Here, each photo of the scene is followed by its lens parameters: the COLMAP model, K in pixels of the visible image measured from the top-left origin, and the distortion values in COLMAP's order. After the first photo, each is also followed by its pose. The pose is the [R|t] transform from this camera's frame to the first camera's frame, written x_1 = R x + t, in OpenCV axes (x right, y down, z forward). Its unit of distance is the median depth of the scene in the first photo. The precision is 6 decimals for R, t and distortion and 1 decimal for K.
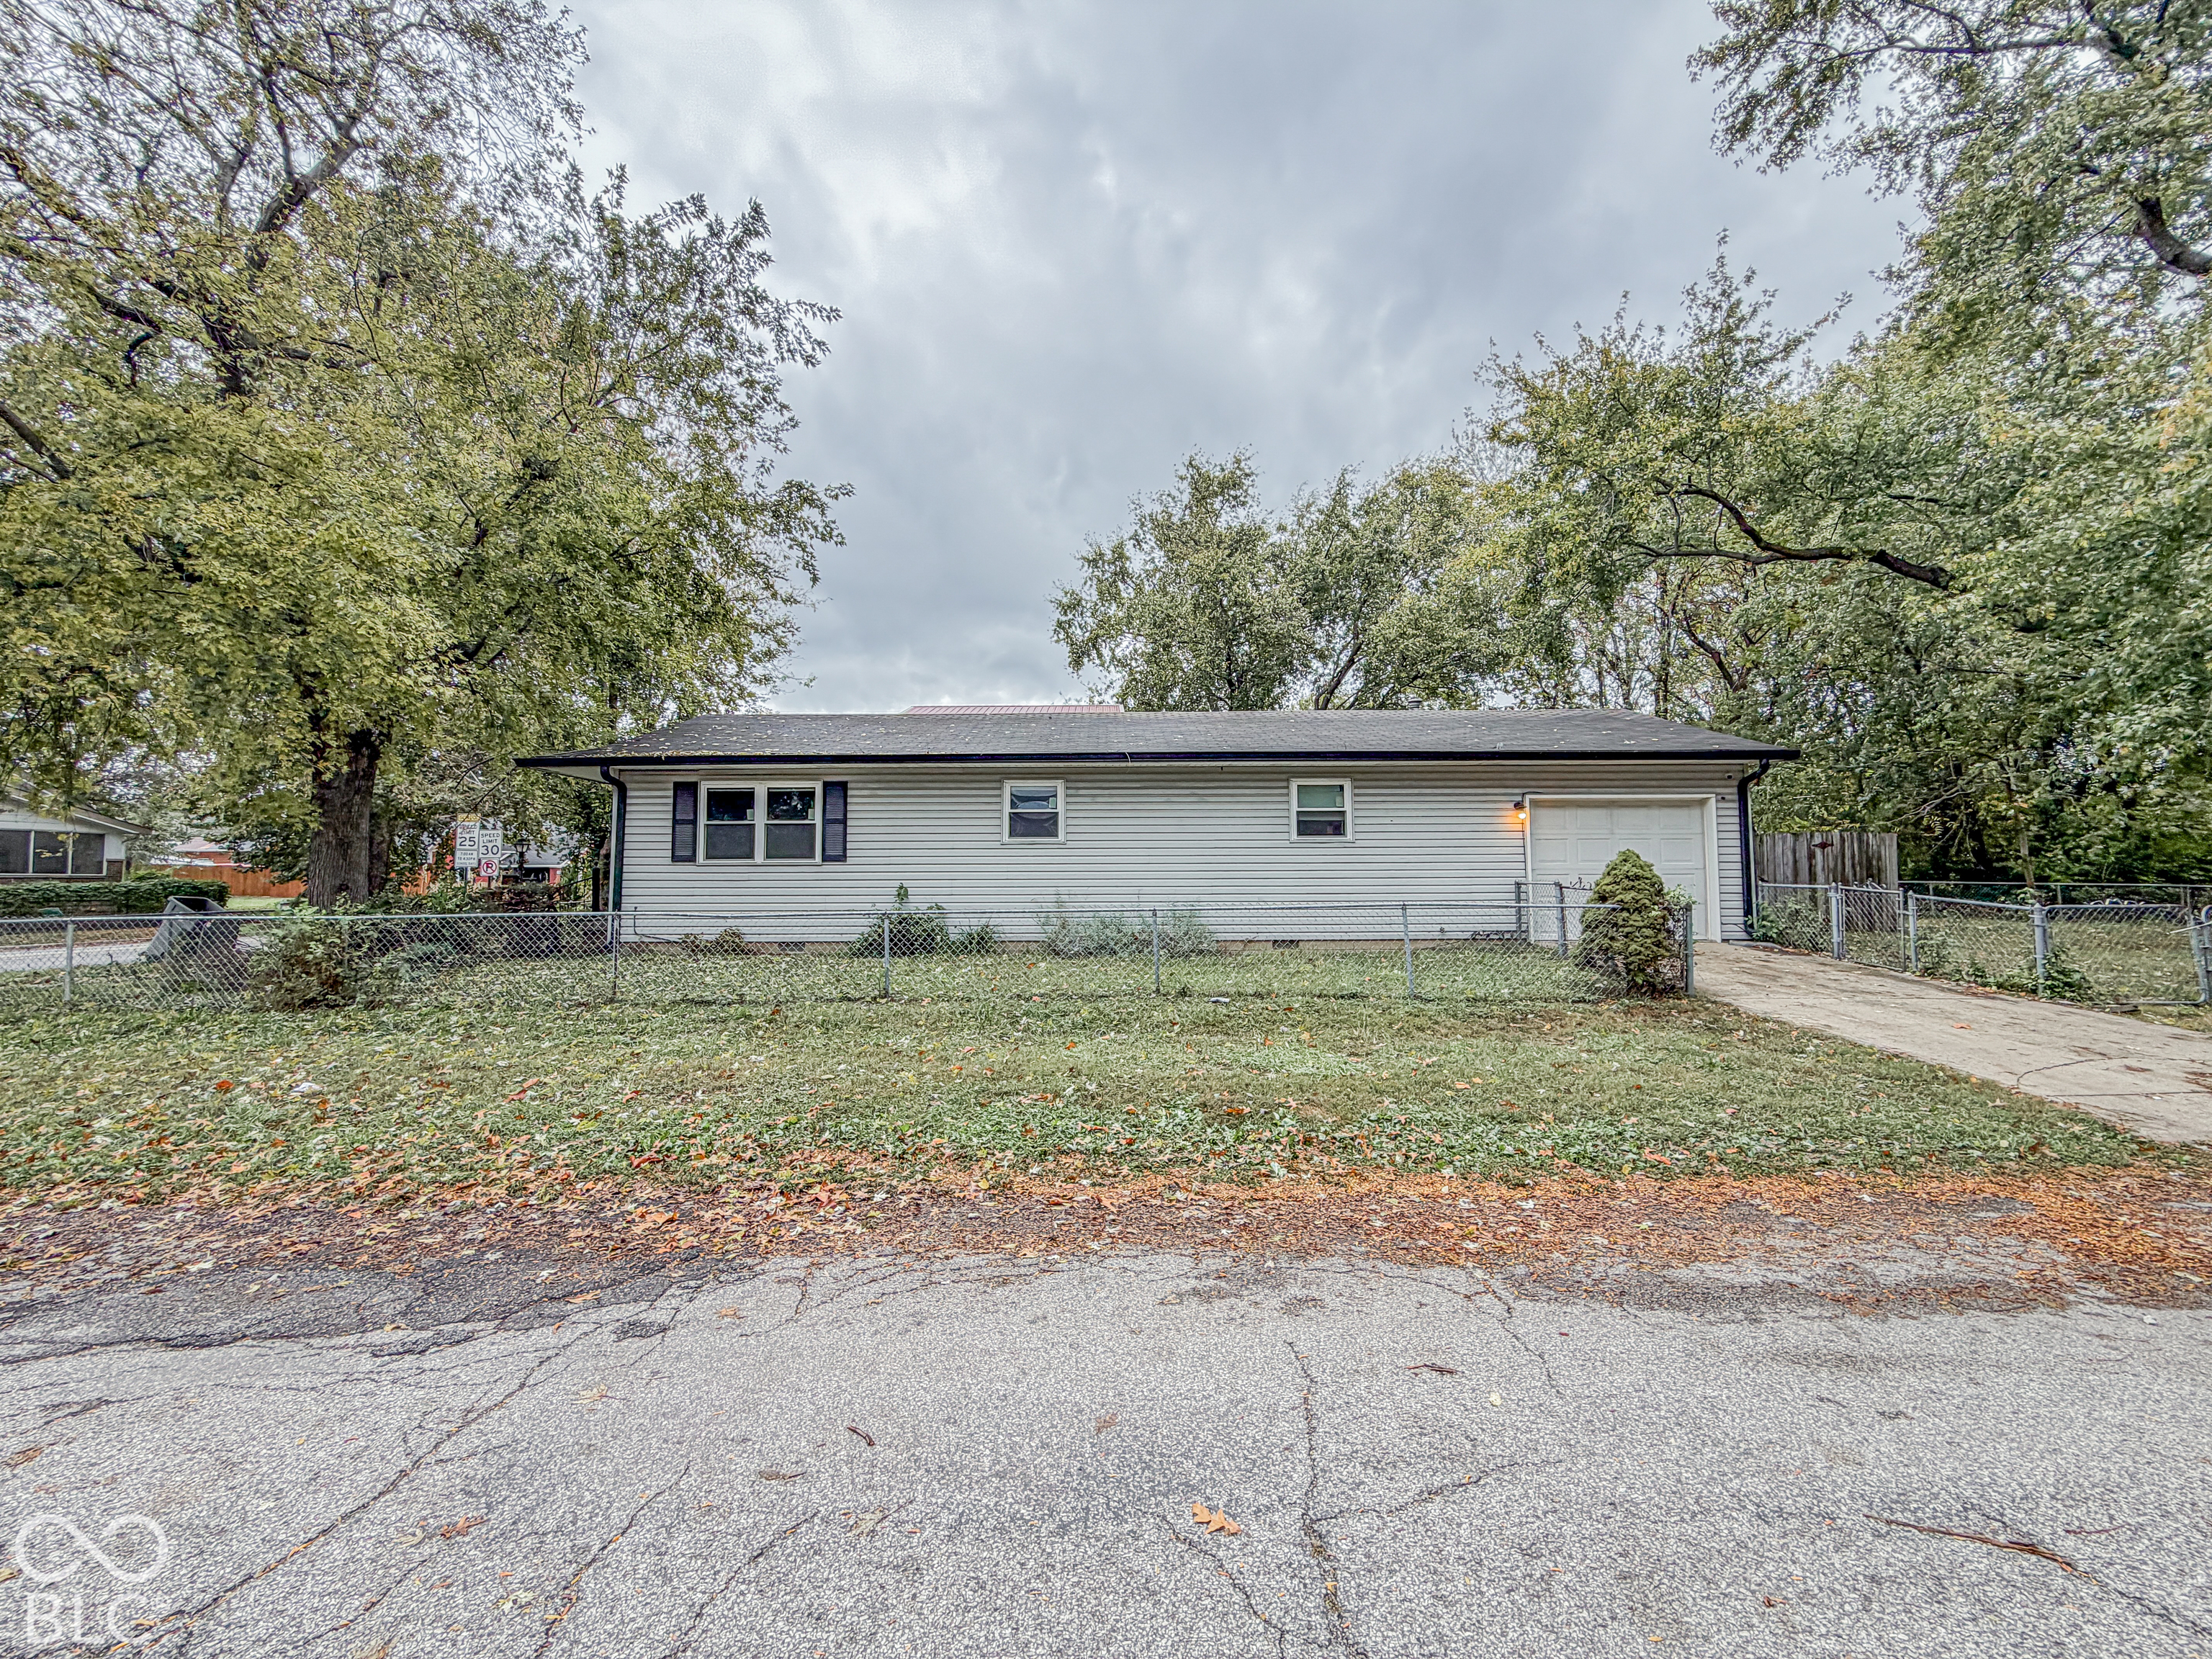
lens RADIAL K [[886.2, 0, 1106.0], [0, 886.2, 829.5], [0, 0, 1]] dist [0.000266, 0.000036]
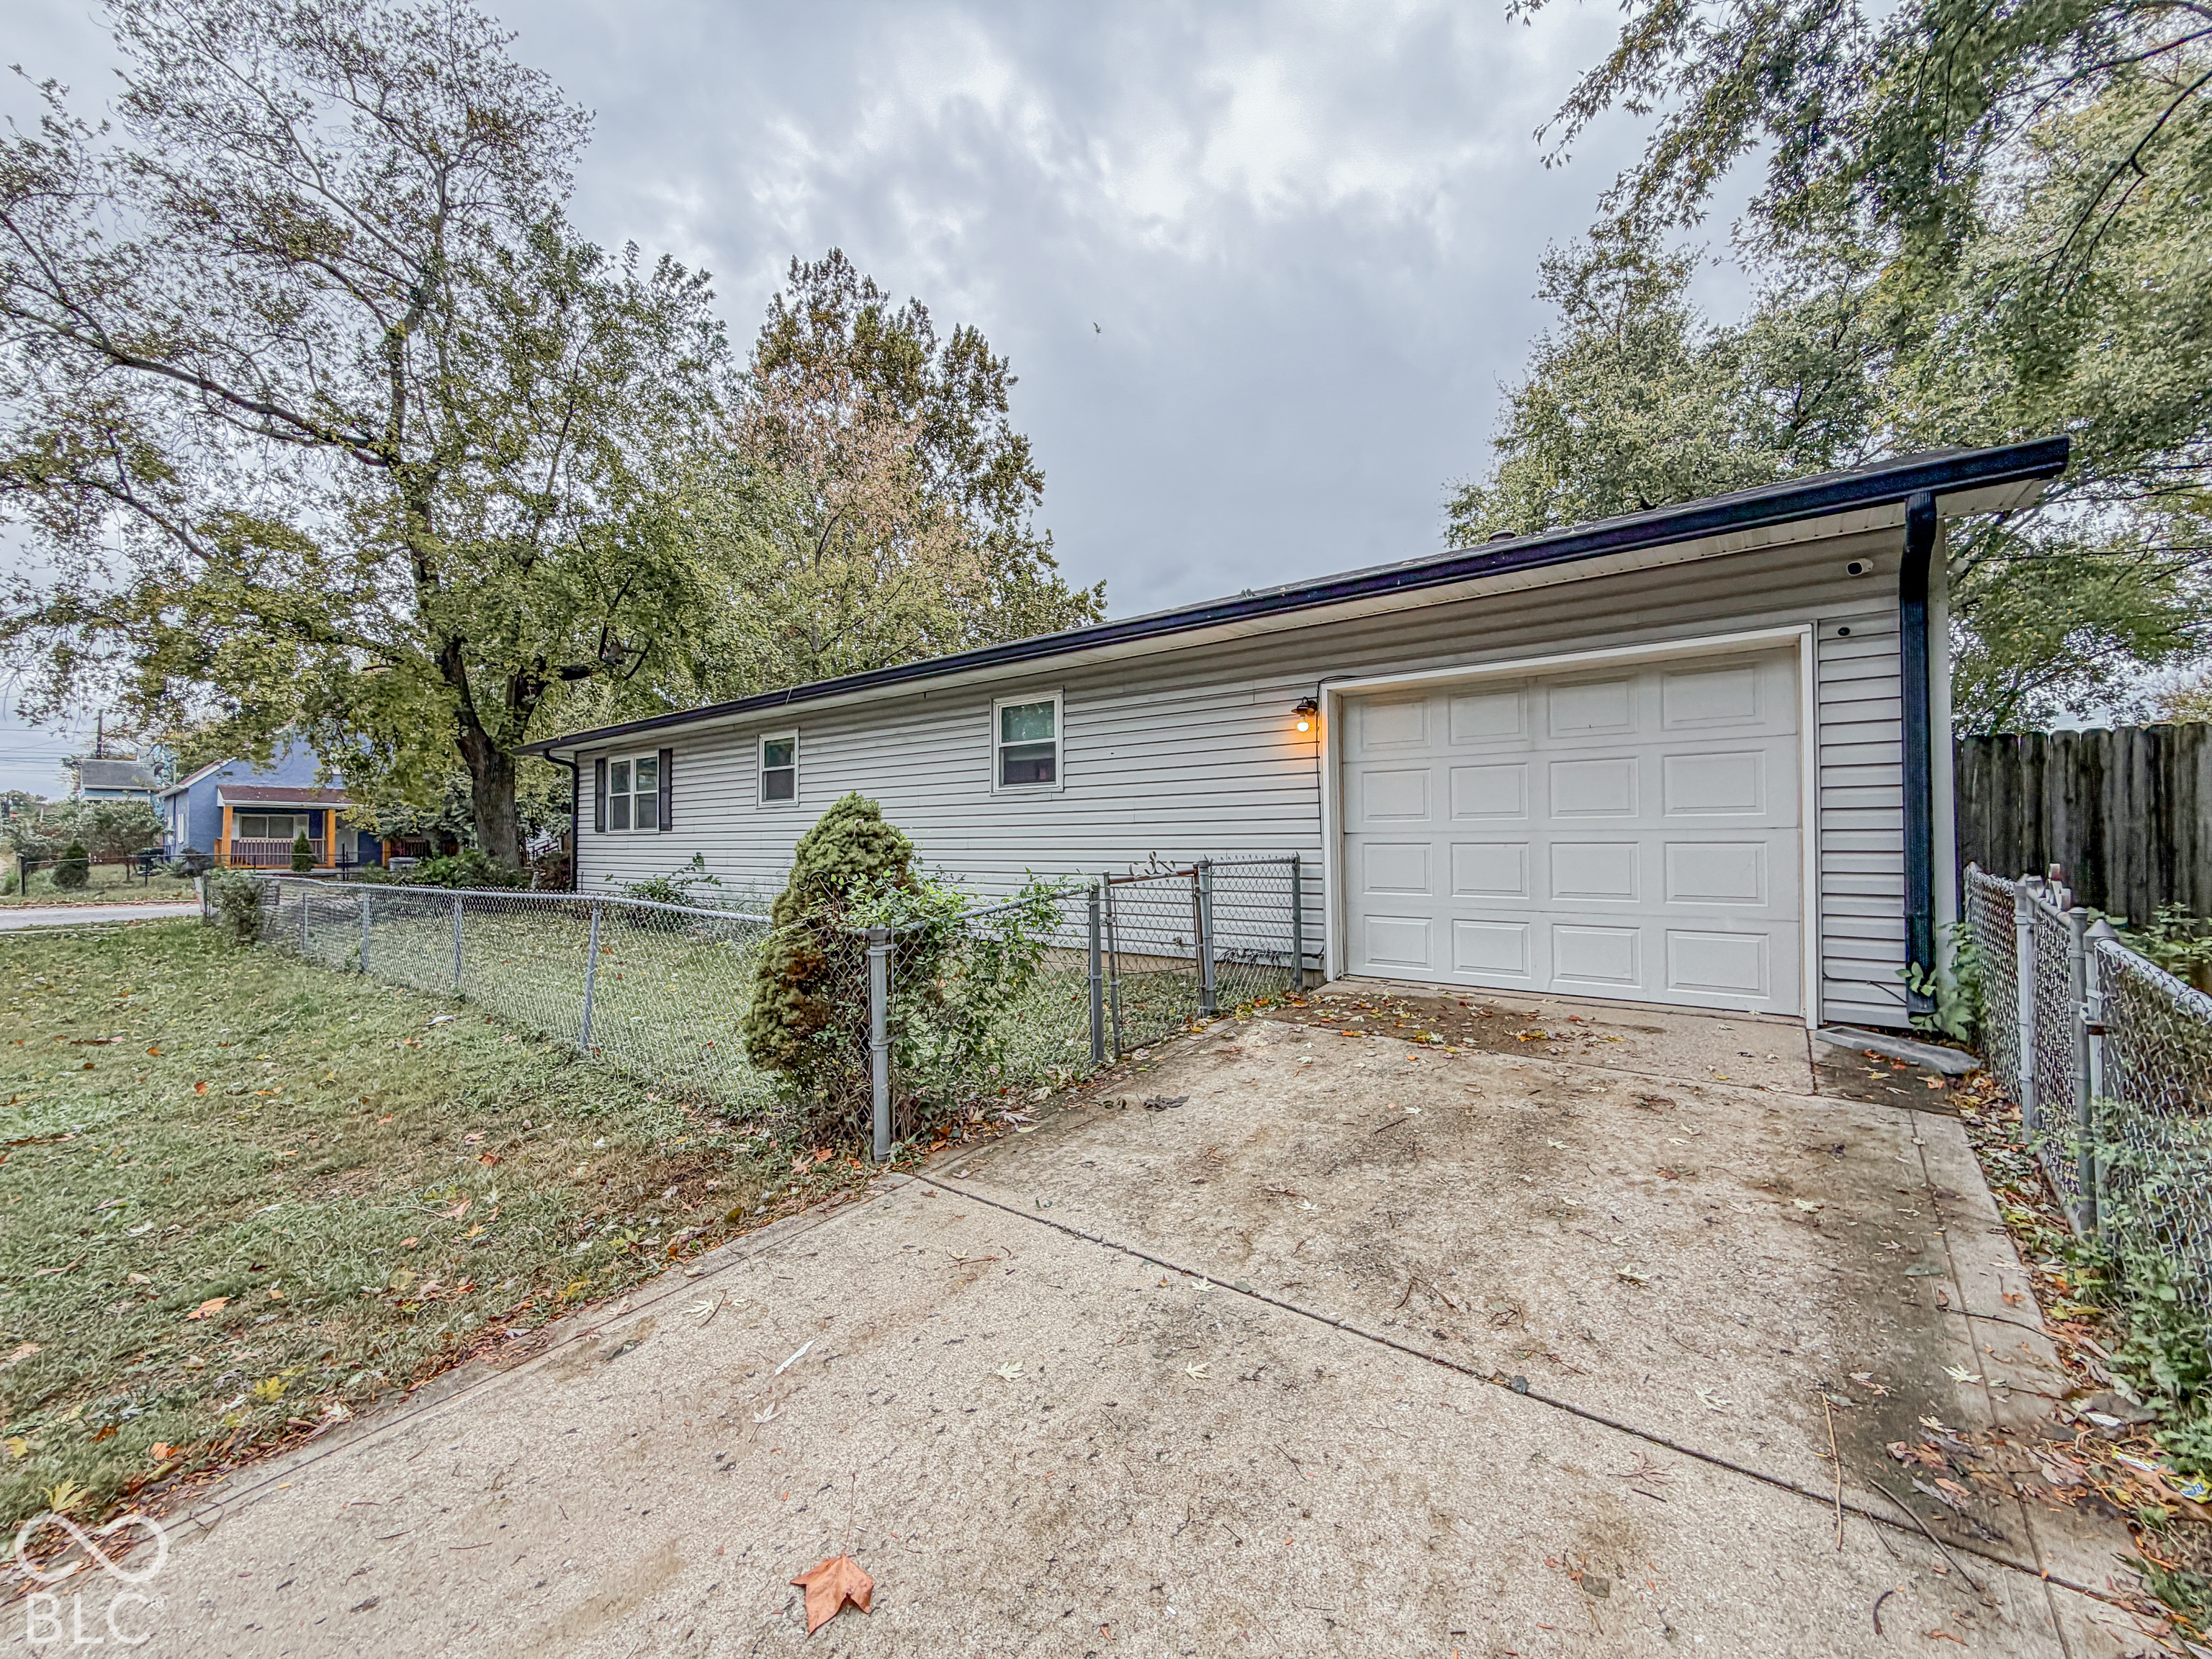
lens RADIAL K [[886.2, 0, 1106.0], [0, 886.2, 829.5], [0, 0, 1]] dist [0.000266, 0.000036]
pose [[0.772072, -0.006951, -0.635497, 0.697644], [0.068948, 0.994954, 0.072883, -0.002658], [0.631784, -0.100087, 0.768656, 0.534136]]
